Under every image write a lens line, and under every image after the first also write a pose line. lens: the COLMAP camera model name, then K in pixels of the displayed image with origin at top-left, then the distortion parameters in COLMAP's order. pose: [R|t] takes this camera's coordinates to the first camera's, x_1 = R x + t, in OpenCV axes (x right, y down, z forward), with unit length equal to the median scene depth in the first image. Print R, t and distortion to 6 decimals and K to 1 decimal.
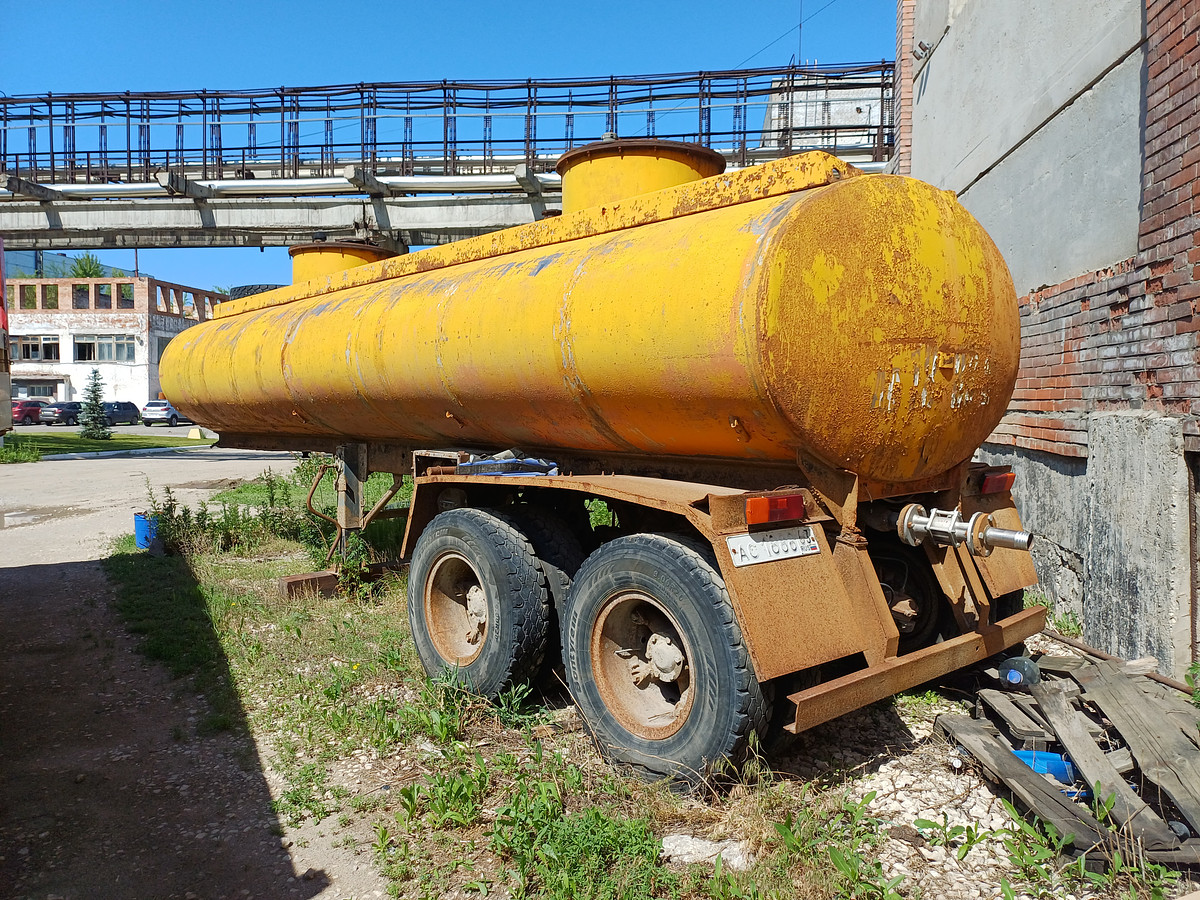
lens RADIAL K [[904.0, 0, 600.0], [0, 904.0, 450.0], [0, 0, 1]] dist [0.075297, -0.060251]
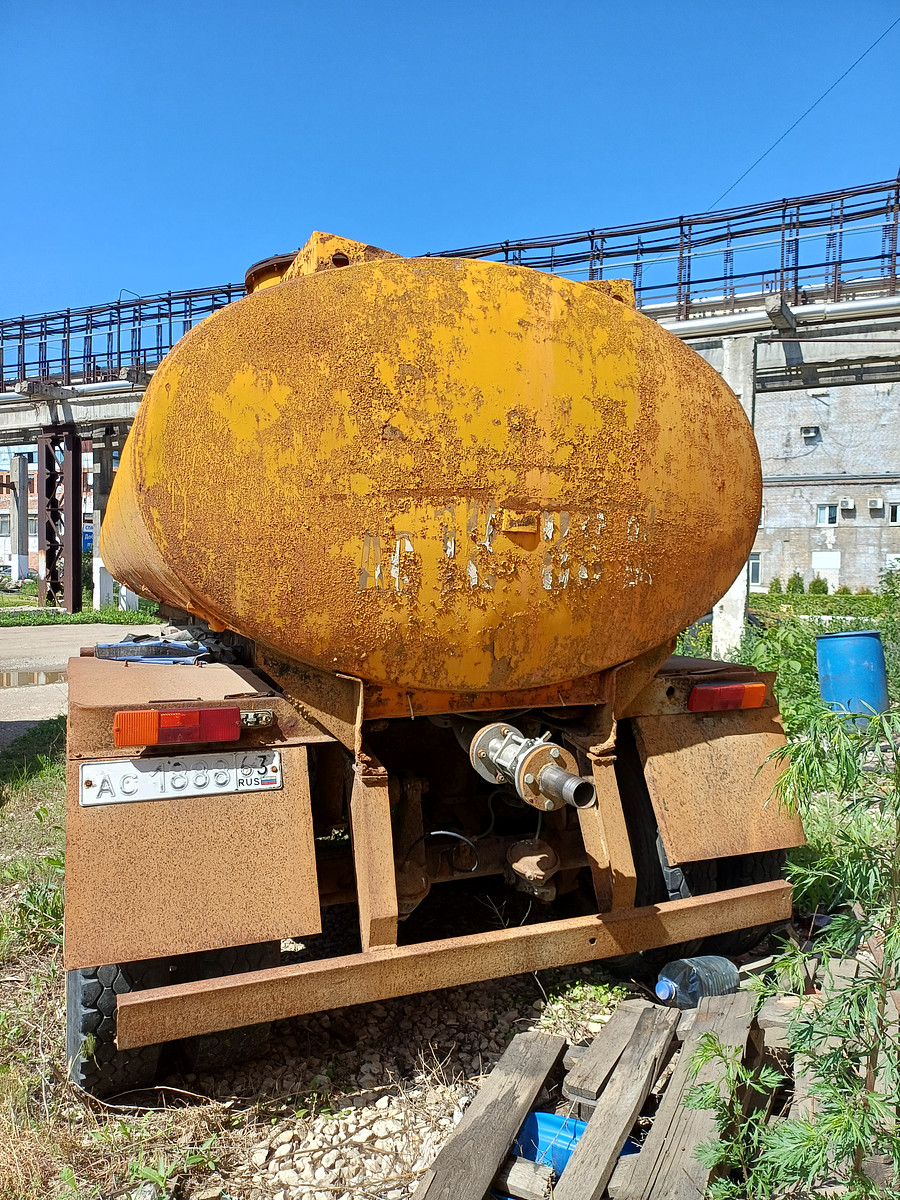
lens RADIAL K [[897.4, 0, 522.3], [0, 897.4, 611.9], [0, 0, 1]] dist [0.122667, -0.199983]
pose [[0.949444, 0.021289, -0.313214, 0.611876], [-0.024057, 0.999698, -0.004974, -0.026043], [0.313013, 0.012257, 0.949670, 0.359407]]
